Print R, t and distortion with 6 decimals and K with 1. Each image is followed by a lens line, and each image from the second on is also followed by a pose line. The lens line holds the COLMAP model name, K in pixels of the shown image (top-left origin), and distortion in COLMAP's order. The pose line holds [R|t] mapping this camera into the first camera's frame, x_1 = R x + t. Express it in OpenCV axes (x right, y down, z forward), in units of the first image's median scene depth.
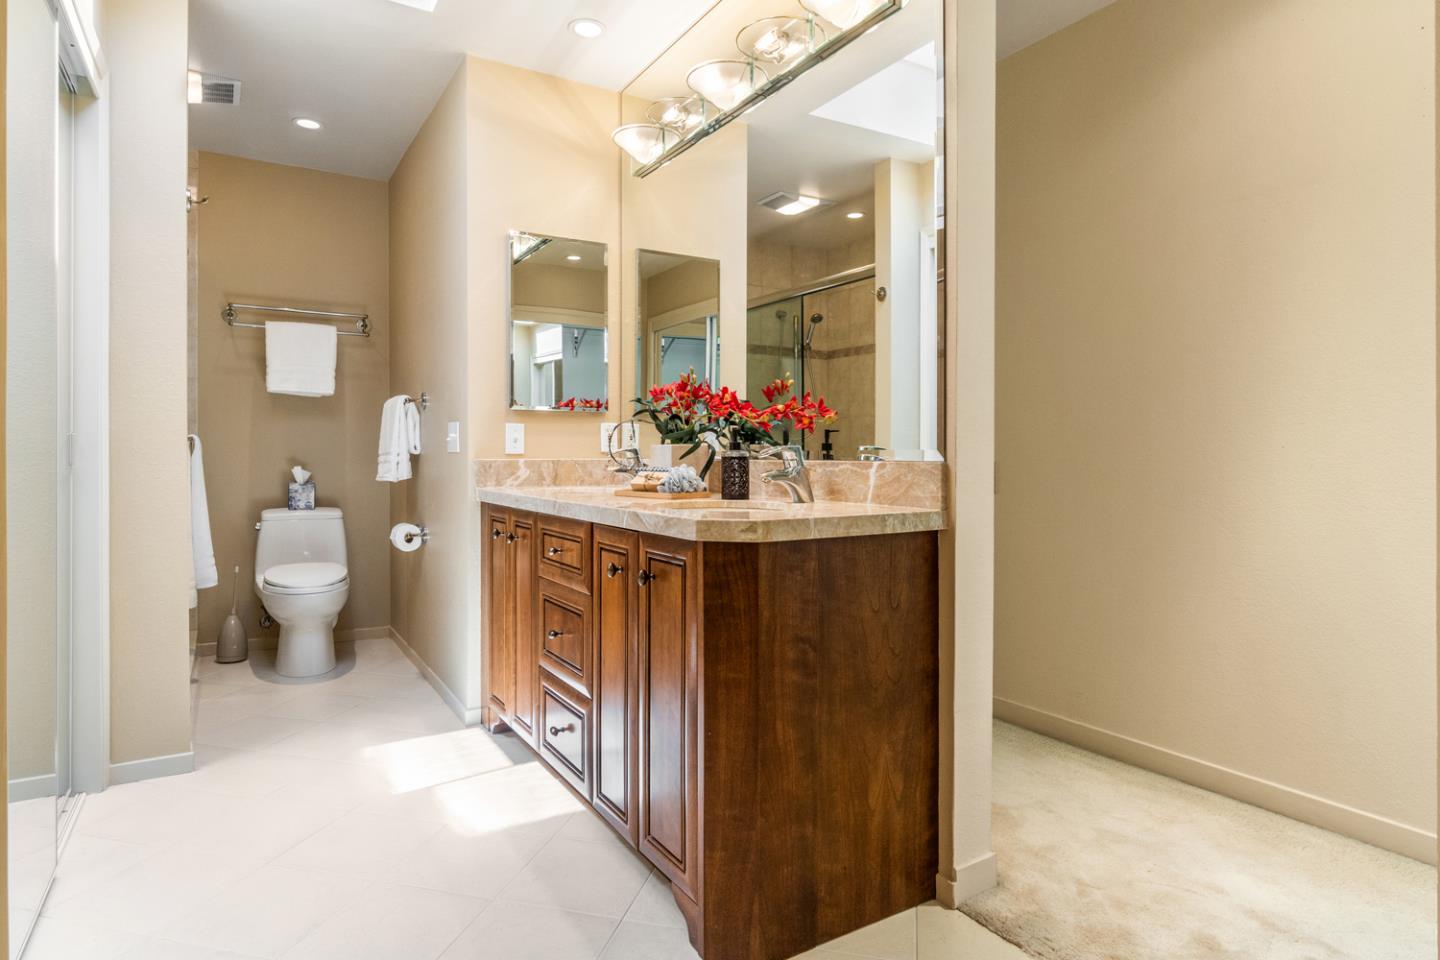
lens RADIAL K [[802.9, 0, 720.1], [0, 802.9, 455.1], [0, 0, 1]] dist [0.003372, 0.000669]
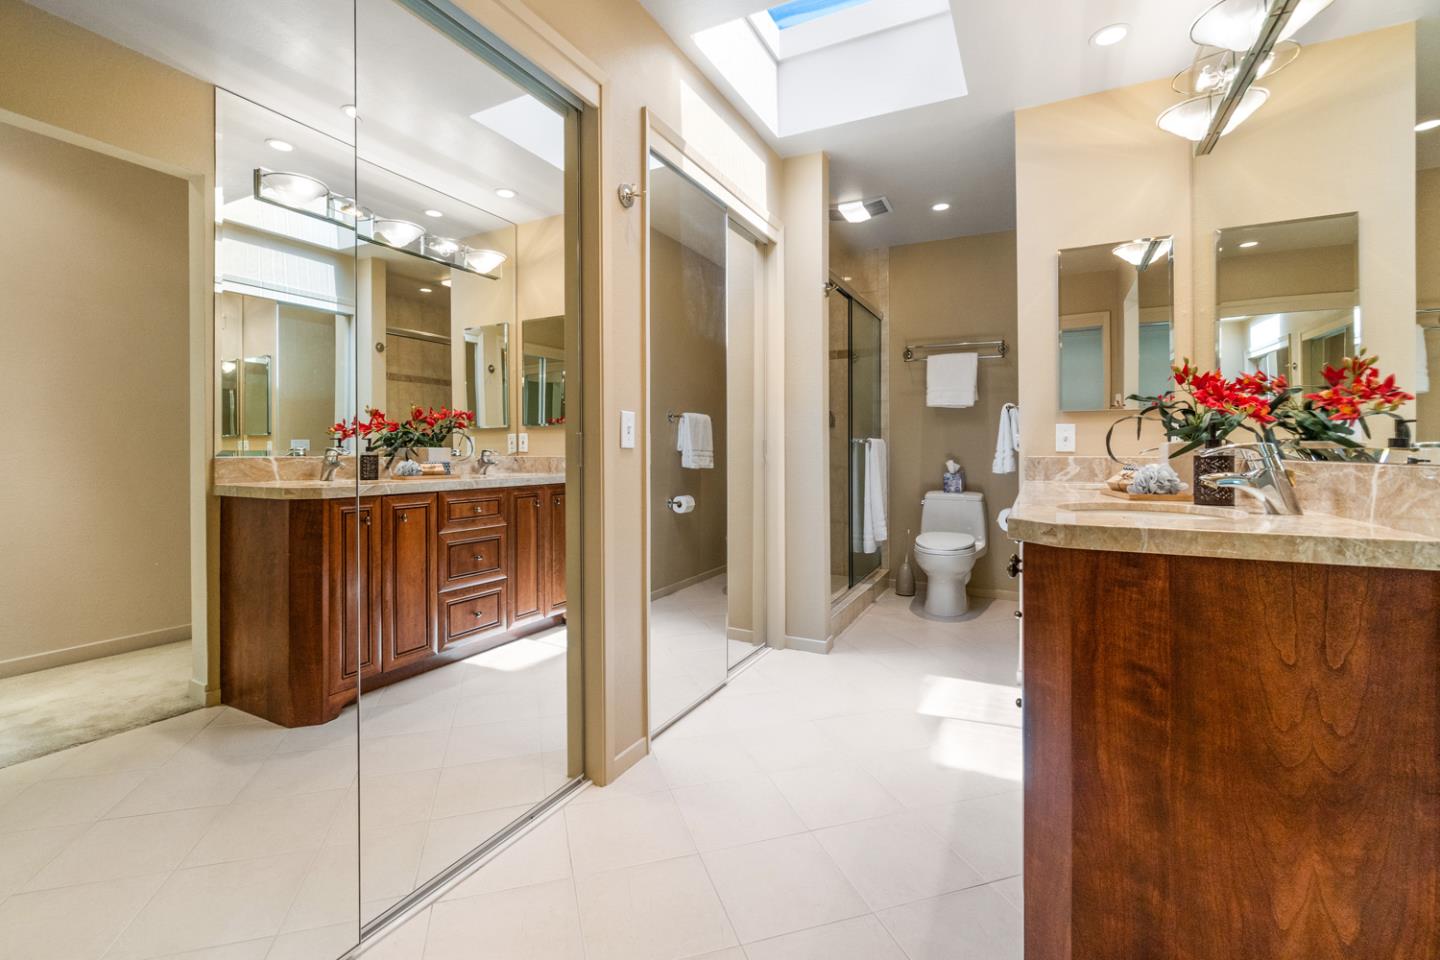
lens RADIAL K [[644.2, 0, 722.2], [0, 644.2, 448.9], [0, 0, 1]] dist [-0.001230, 0.000259]
pose [[0.526162, -0.000321, -0.850384, 0.315240], [-0.003240, 0.999992, -0.002382, -0.001991], [0.850378, 0.004009, 0.526157, 0.176975]]
